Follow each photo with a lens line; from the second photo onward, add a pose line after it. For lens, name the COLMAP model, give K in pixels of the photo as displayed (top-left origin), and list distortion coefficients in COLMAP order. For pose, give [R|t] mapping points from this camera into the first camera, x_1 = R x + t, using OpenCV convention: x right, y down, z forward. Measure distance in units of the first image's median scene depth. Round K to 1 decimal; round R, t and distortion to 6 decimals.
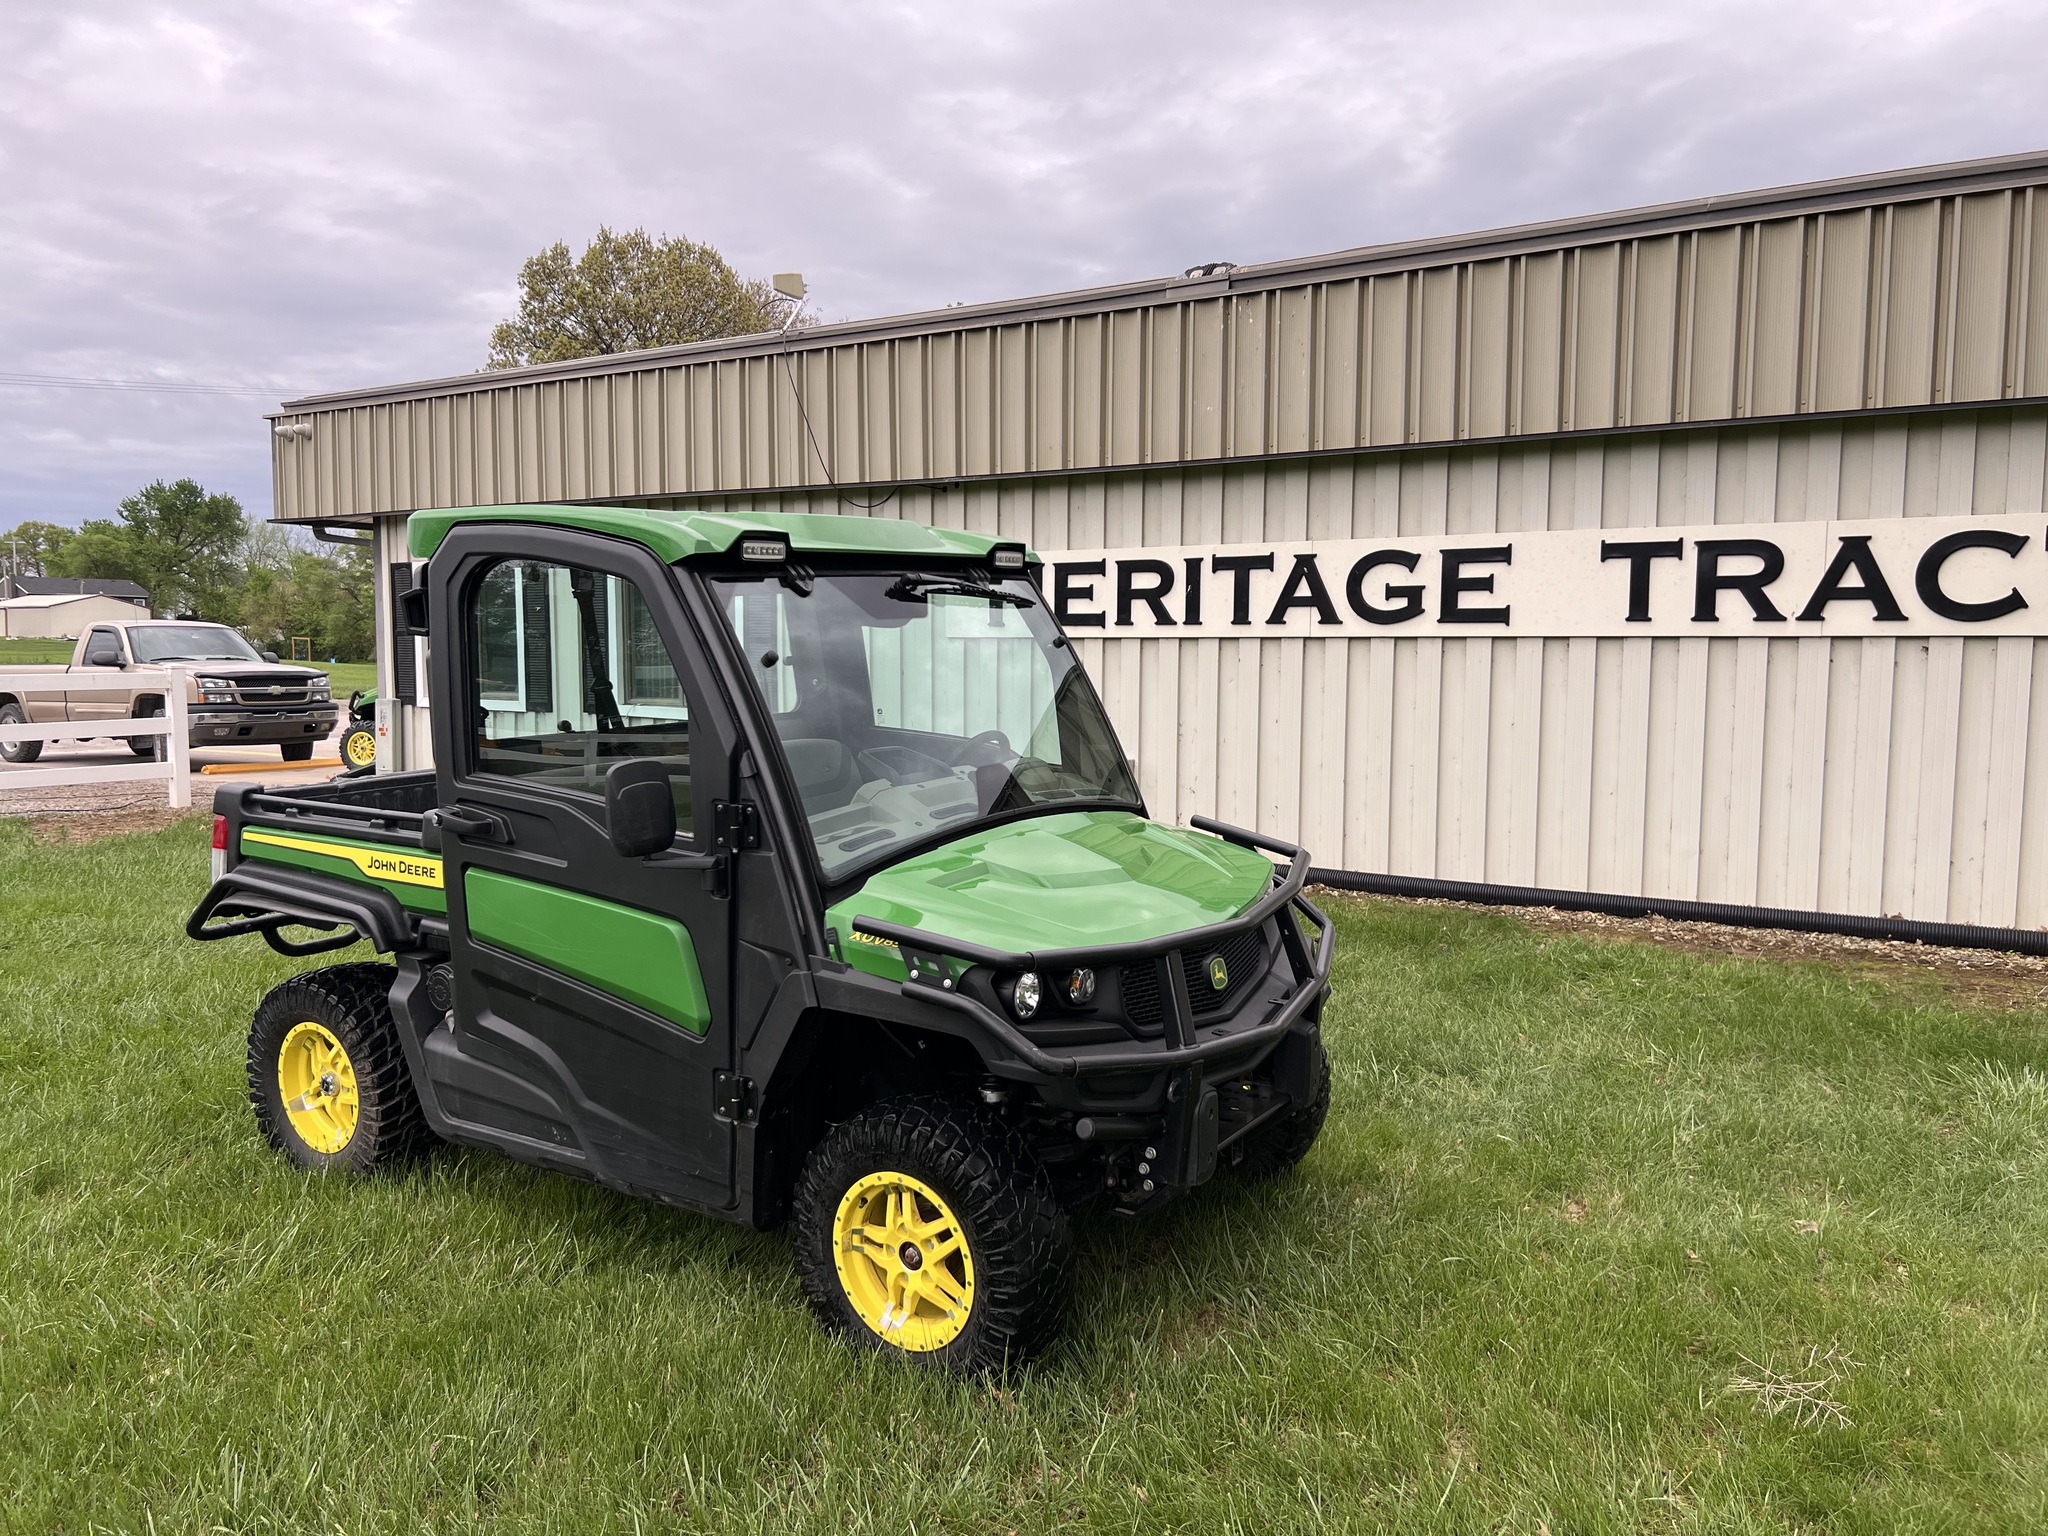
lens RADIAL K [[1571.7, 0, 1030.3], [0, 1571.7, 762.5], [0, 0, 1]] dist [0.045602, -0.062226]
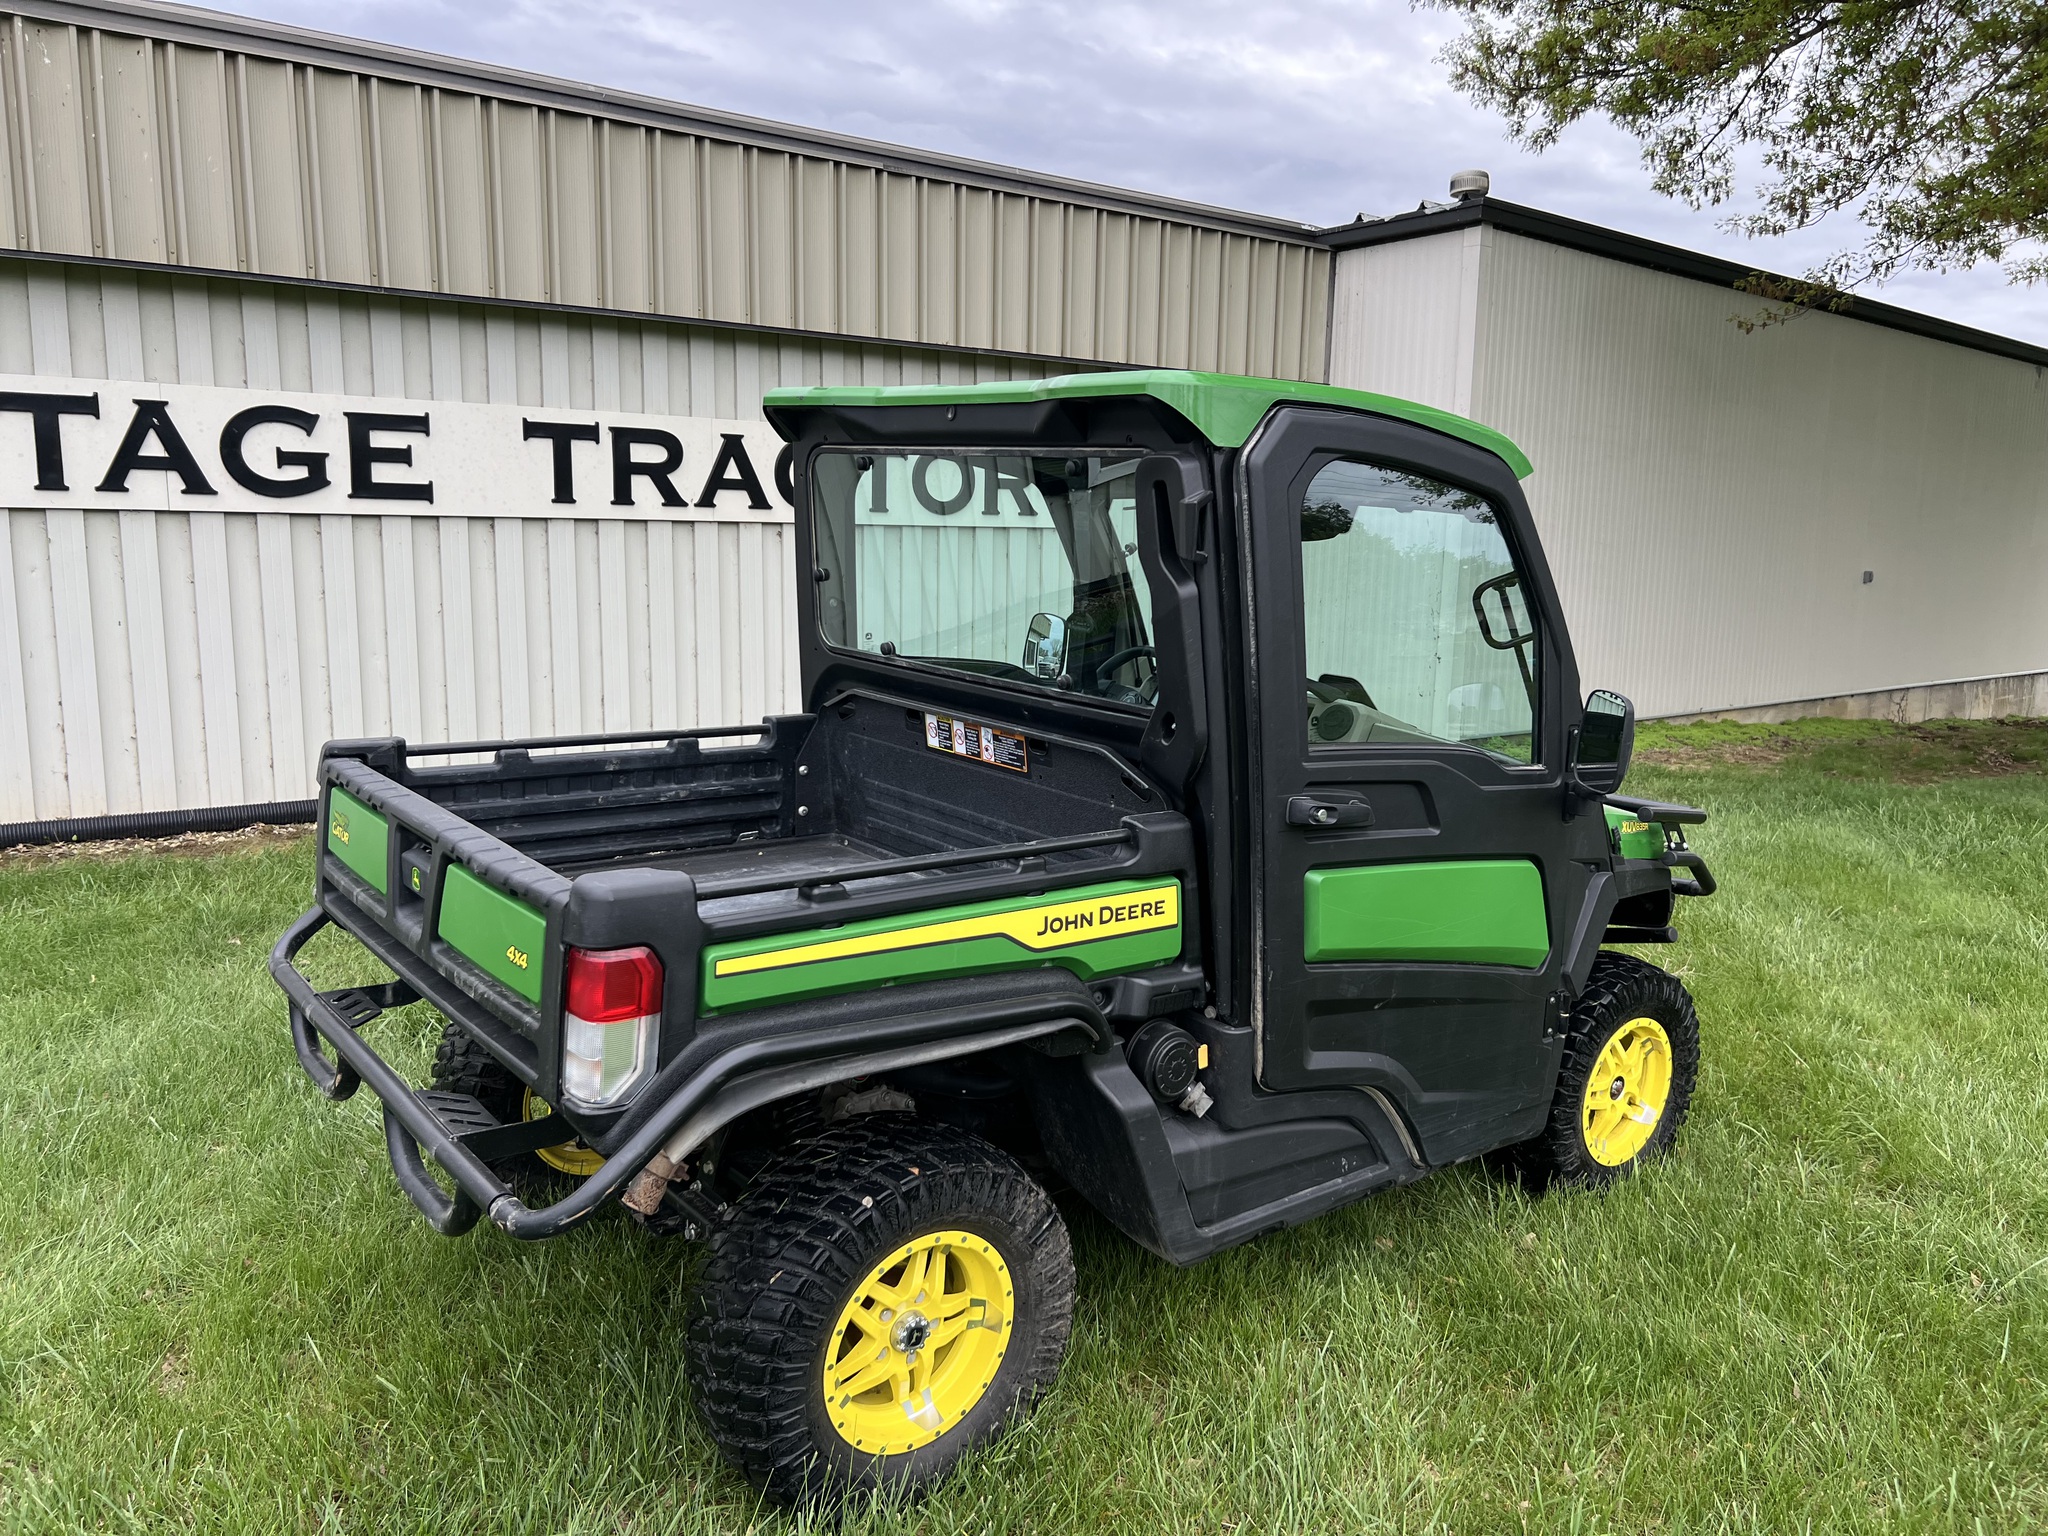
lens RADIAL K [[1552.2, 0, 1048.4], [0, 1552.2, 767.5], [0, 0, 1]] dist [0.066430, -0.060822]
pose [[0.304622, -0.146482, 0.941142, -0.504808], [0.056137, 0.989147, 0.135783, -0.042009], [-0.950817, 0.011470, 0.309539, 0.413743]]
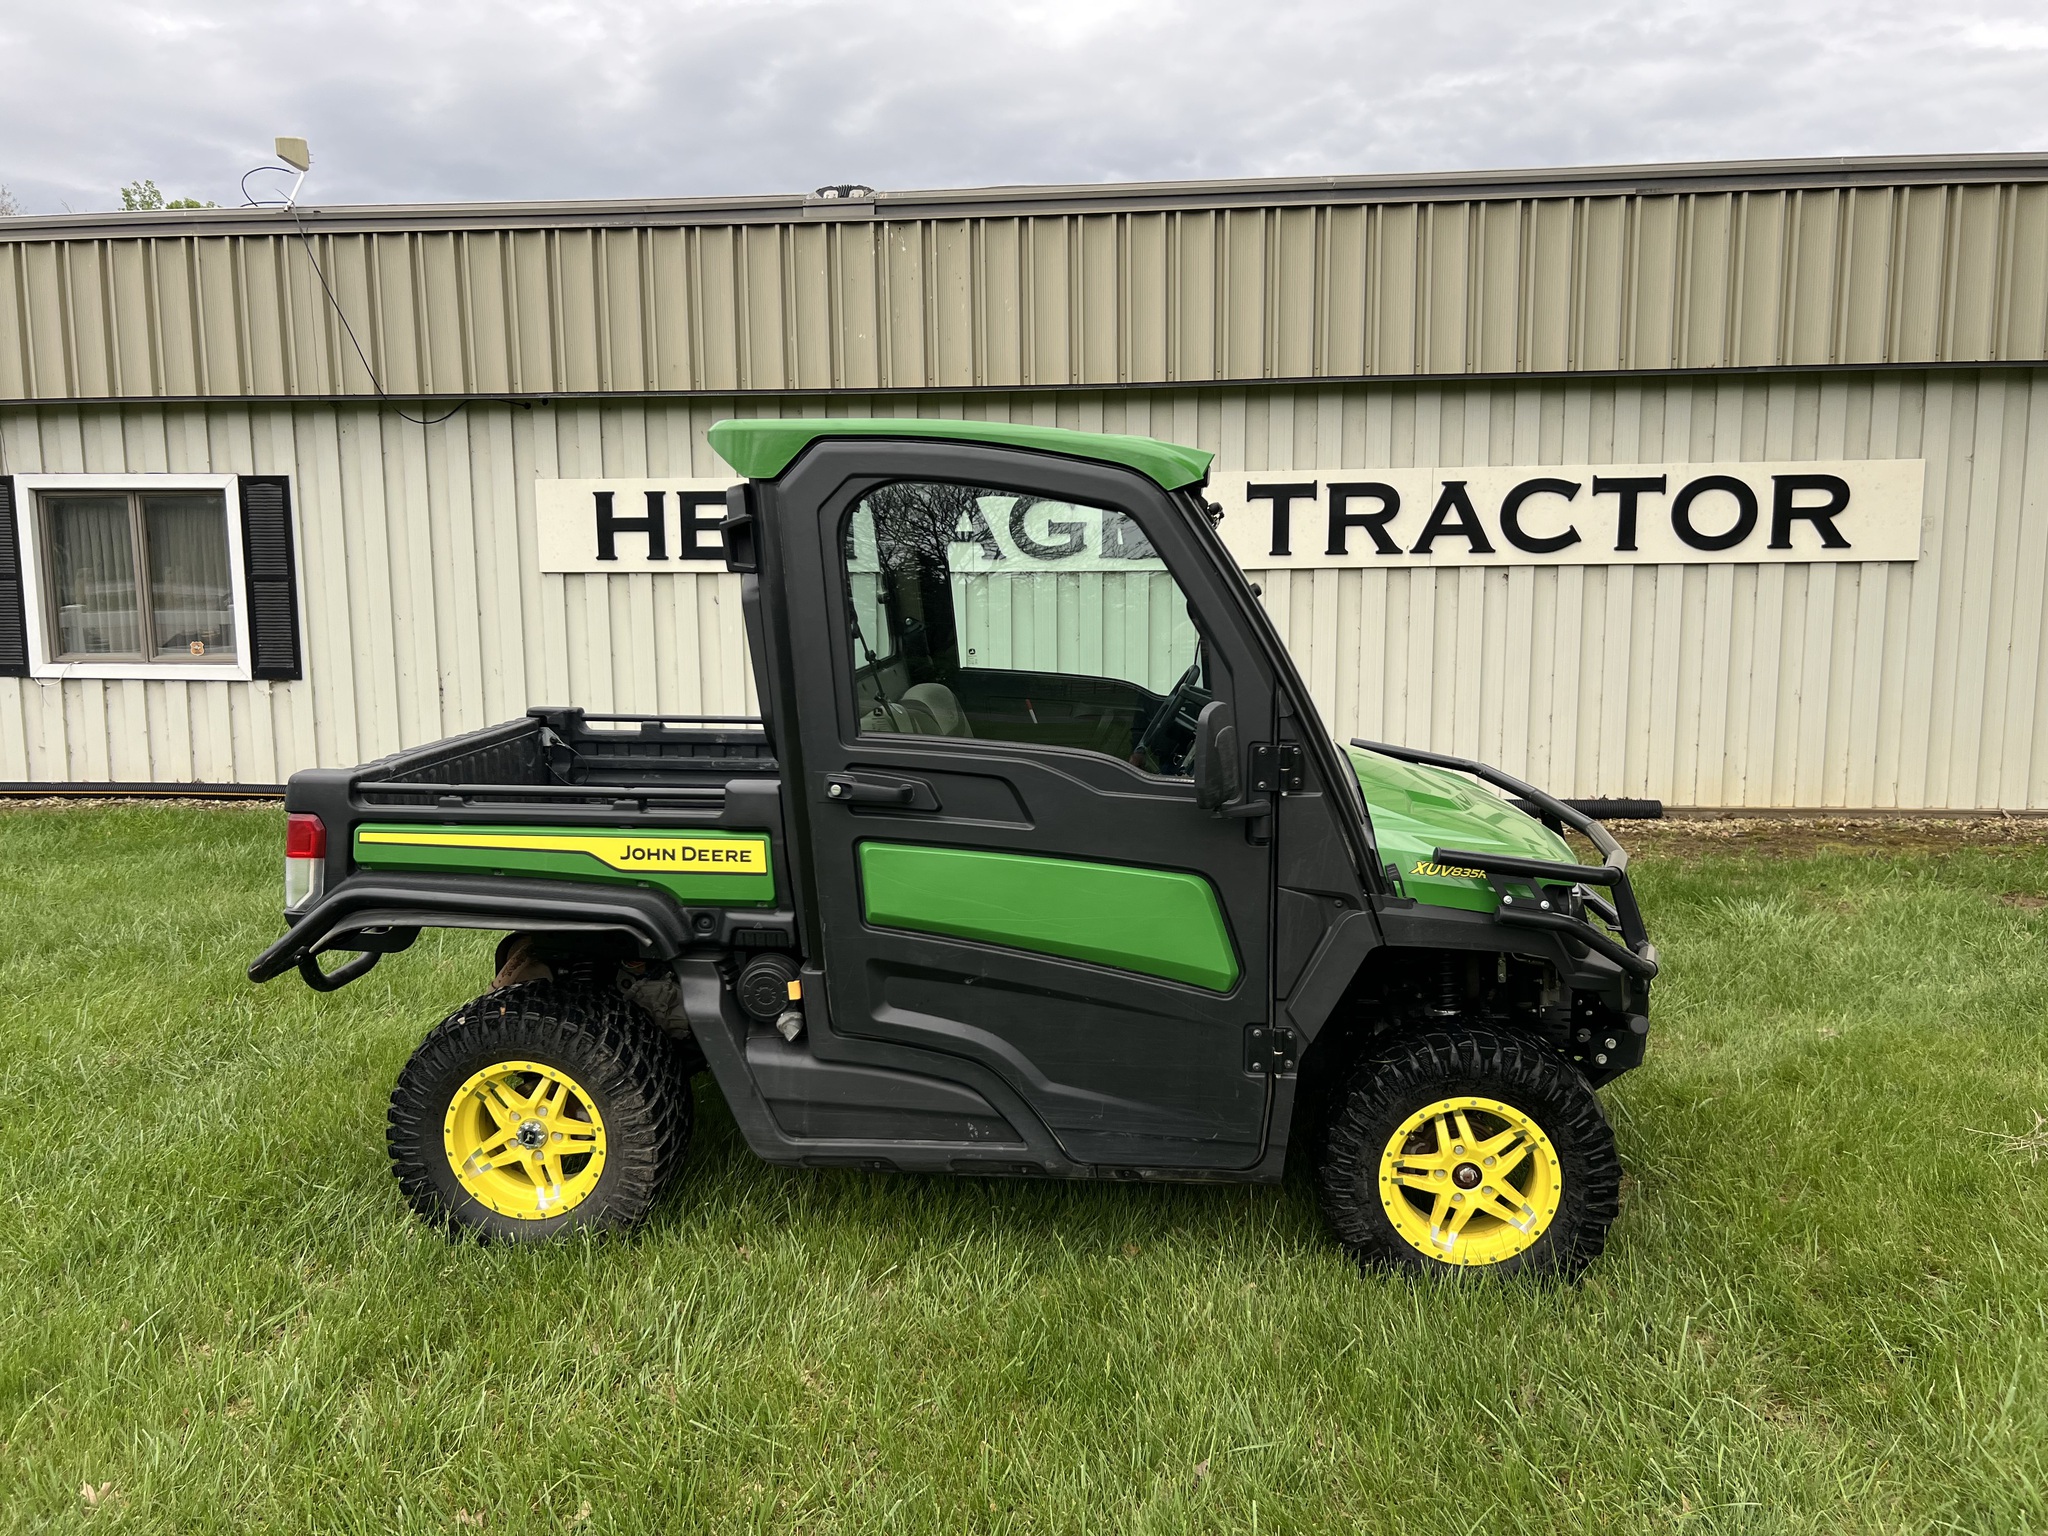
lens RADIAL K [[1558.3, 0, 1037.5], [0, 1558.3, 773.9], [0, 0, 1]] dist [0.074910, -0.066615]
pose [[0.882117, -0.069122, 0.465931, -0.309616], [0.046984, 0.997153, 0.058977, -0.007701], [-0.468681, -0.030133, 0.882853, 0.096150]]
